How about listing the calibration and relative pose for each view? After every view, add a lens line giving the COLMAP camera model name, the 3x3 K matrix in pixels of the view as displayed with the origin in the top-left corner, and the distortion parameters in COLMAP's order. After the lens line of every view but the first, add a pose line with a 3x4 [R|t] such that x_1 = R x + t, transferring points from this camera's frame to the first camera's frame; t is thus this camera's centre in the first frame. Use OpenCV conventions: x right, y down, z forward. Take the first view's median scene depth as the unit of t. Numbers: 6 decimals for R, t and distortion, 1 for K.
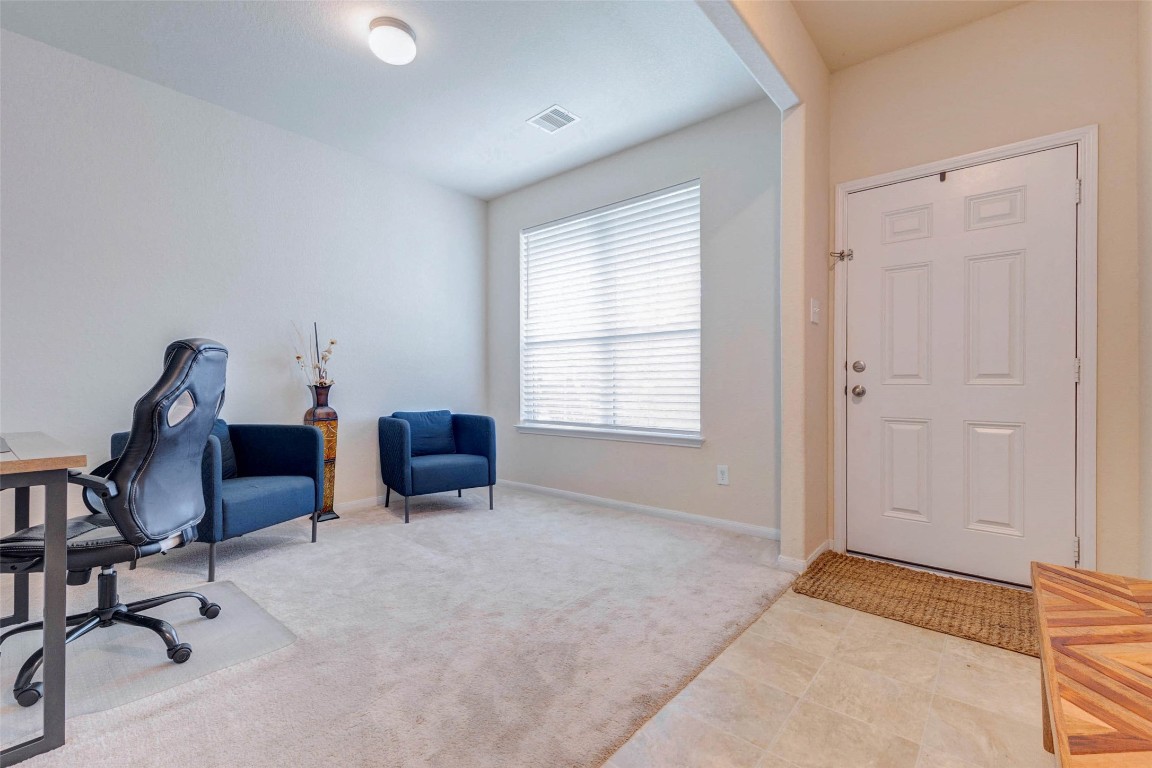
lens RADIAL K [[501.1, 0, 575.7], [0, 501.1, 386.4], [0, 0, 1]] dist [-0.000307, -0.000083]
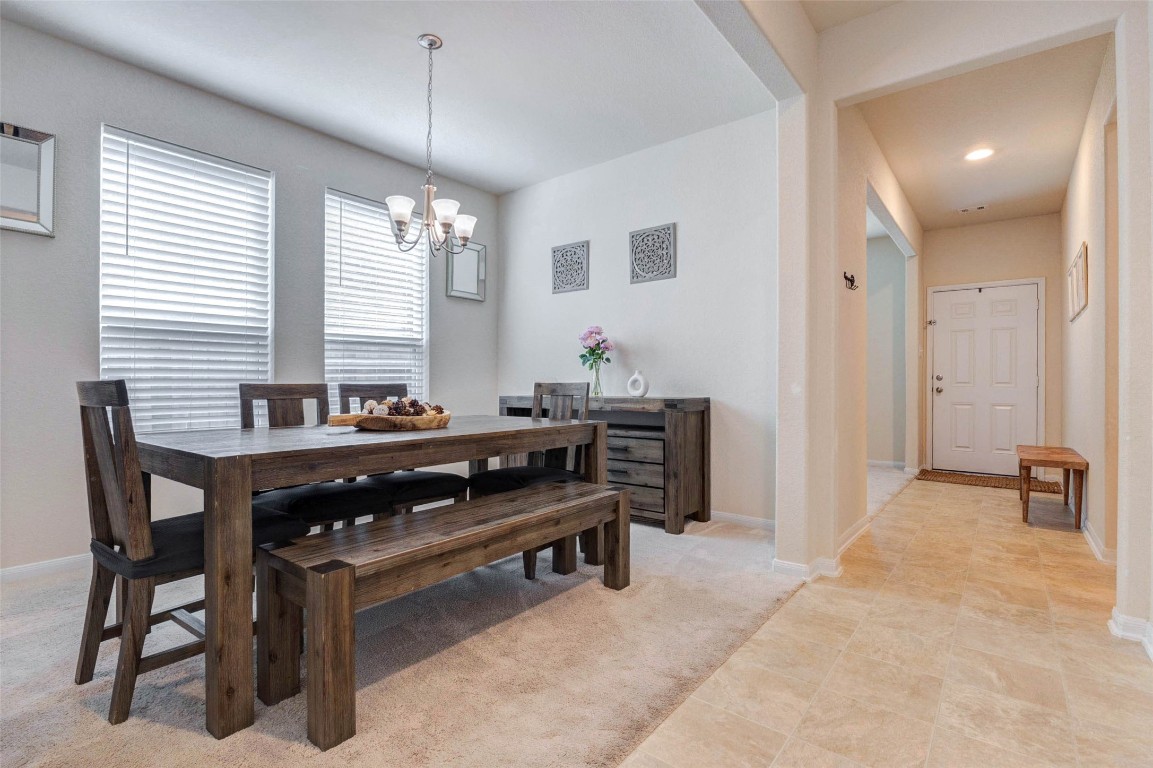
lens RADIAL K [[547.8, 0, 576.8], [0, 547.8, 382.4], [0, 0, 1]] dist [-0.004677, -0.000507]
pose [[0.999242, -0.004188, 0.038699, -0.233809], [0.004369, 0.999980, -0.004581, -0.003906], [-0.038679, 0.004746, 0.999240, -0.273671]]
